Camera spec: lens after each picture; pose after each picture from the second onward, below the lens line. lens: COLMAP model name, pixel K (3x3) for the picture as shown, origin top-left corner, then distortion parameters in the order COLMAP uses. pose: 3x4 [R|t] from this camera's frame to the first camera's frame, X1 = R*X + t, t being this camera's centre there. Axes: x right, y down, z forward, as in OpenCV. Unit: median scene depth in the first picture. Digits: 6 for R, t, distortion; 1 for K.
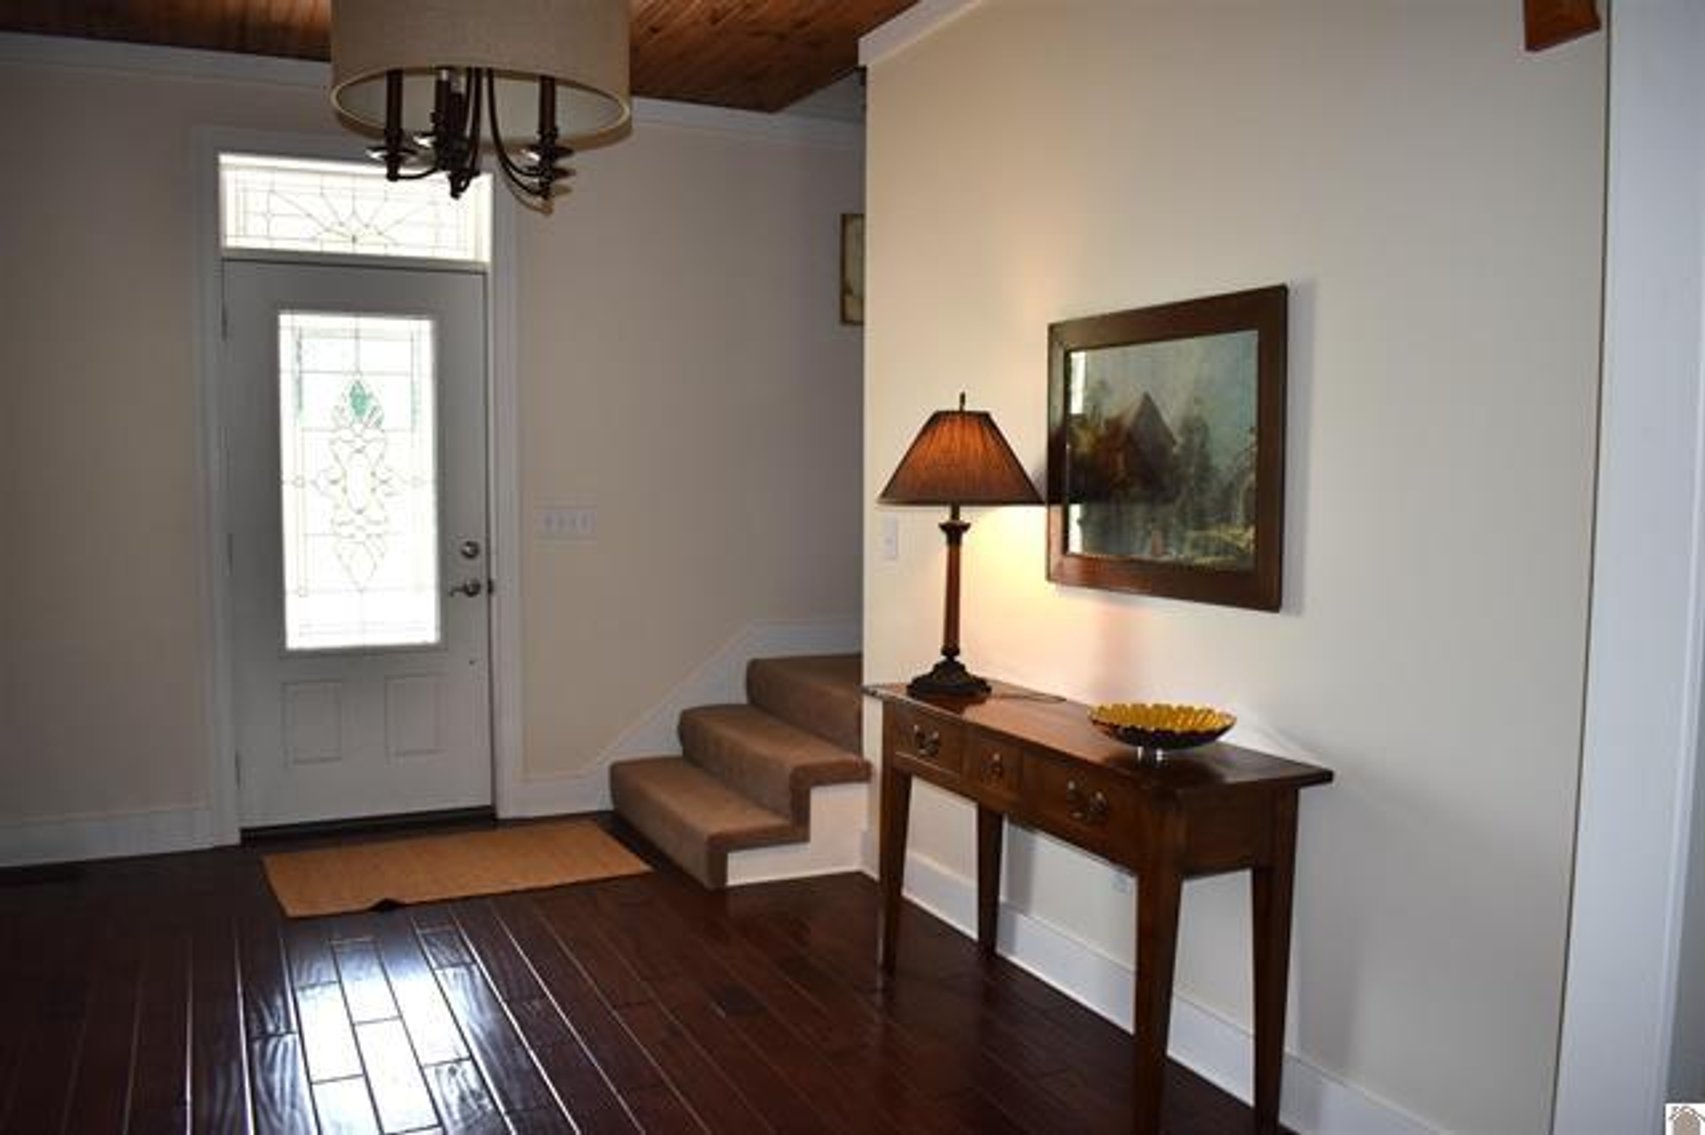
lens RADIAL K [[1335.0, 0, 852.1], [0, 1335.0, 577.7], [0, 0, 1]] dist [-0.091216, 0.006808]
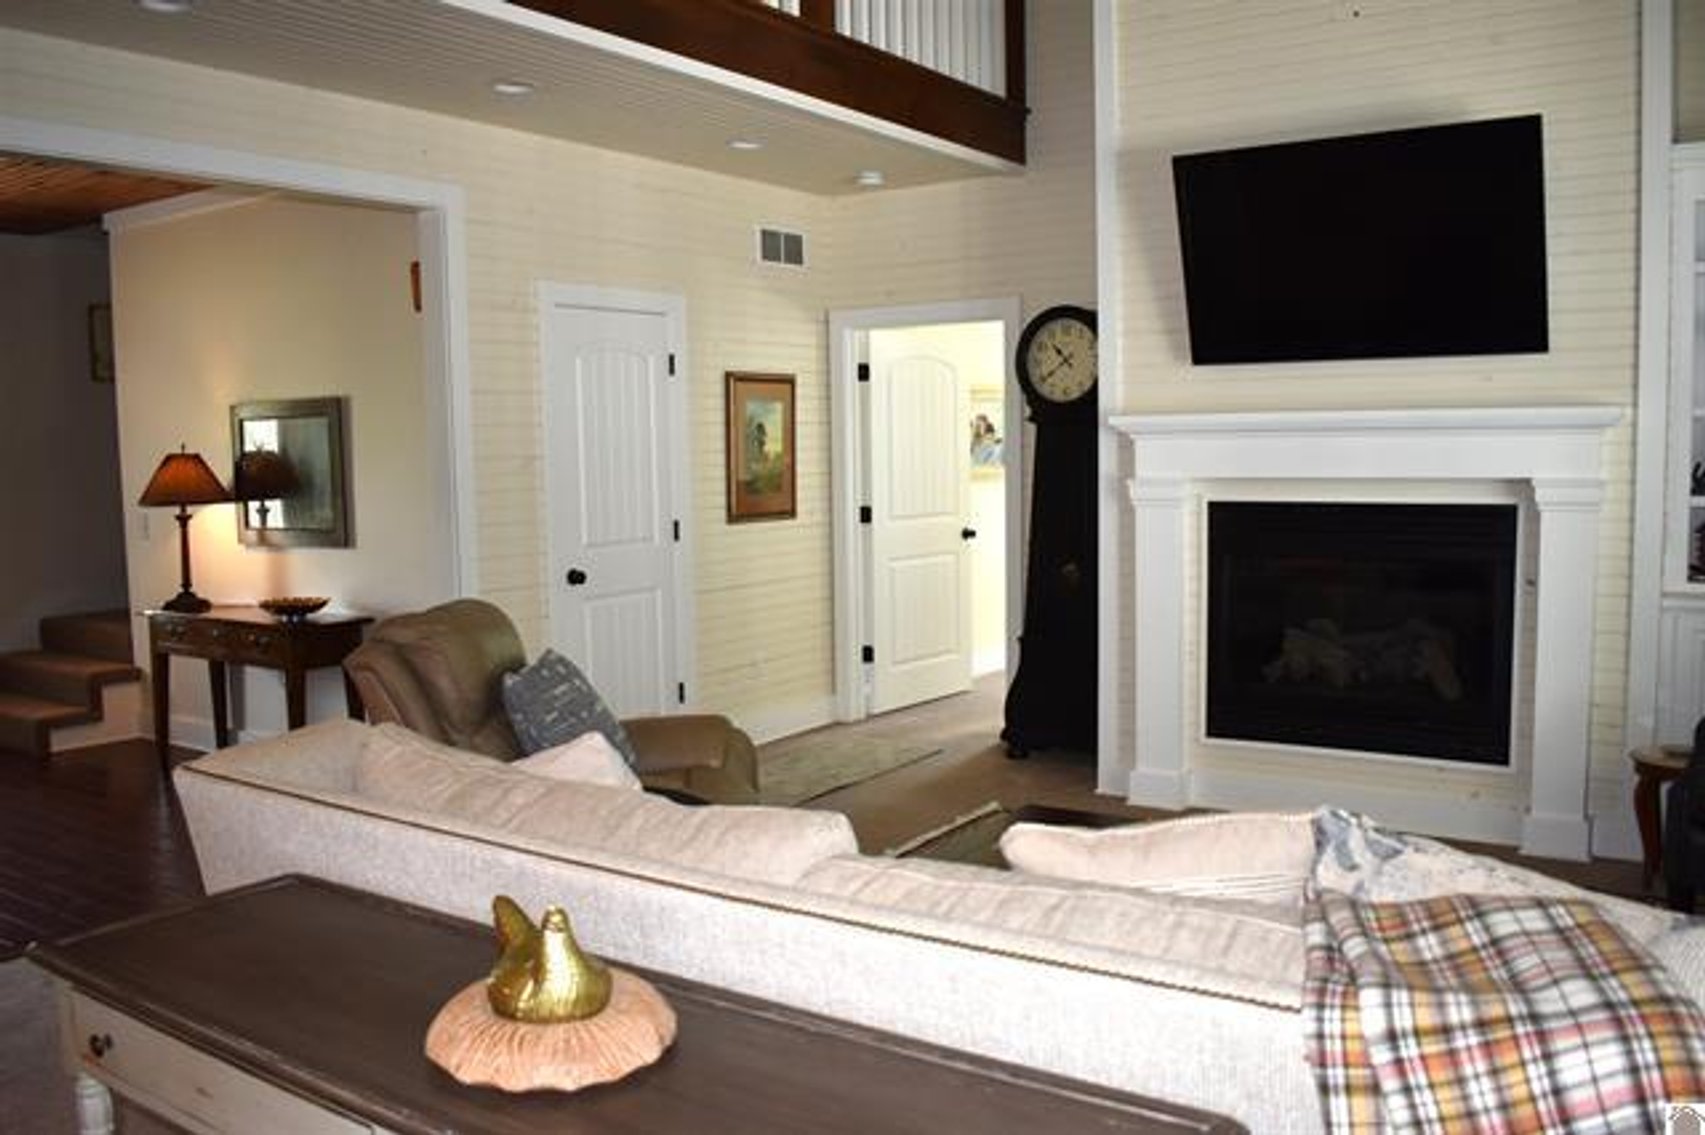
lens RADIAL K [[1413.9, 0, 852.5], [0, 1413.9, 567.5], [0, 0, 1]] dist [-0.087347, -0.003212]
pose [[0.865831, -0.070251, 0.495381, -0.073785], [0.066528, 0.997467, 0.025175, 0.043945], [-0.495894, 0.011159, 0.868311, -1.093088]]
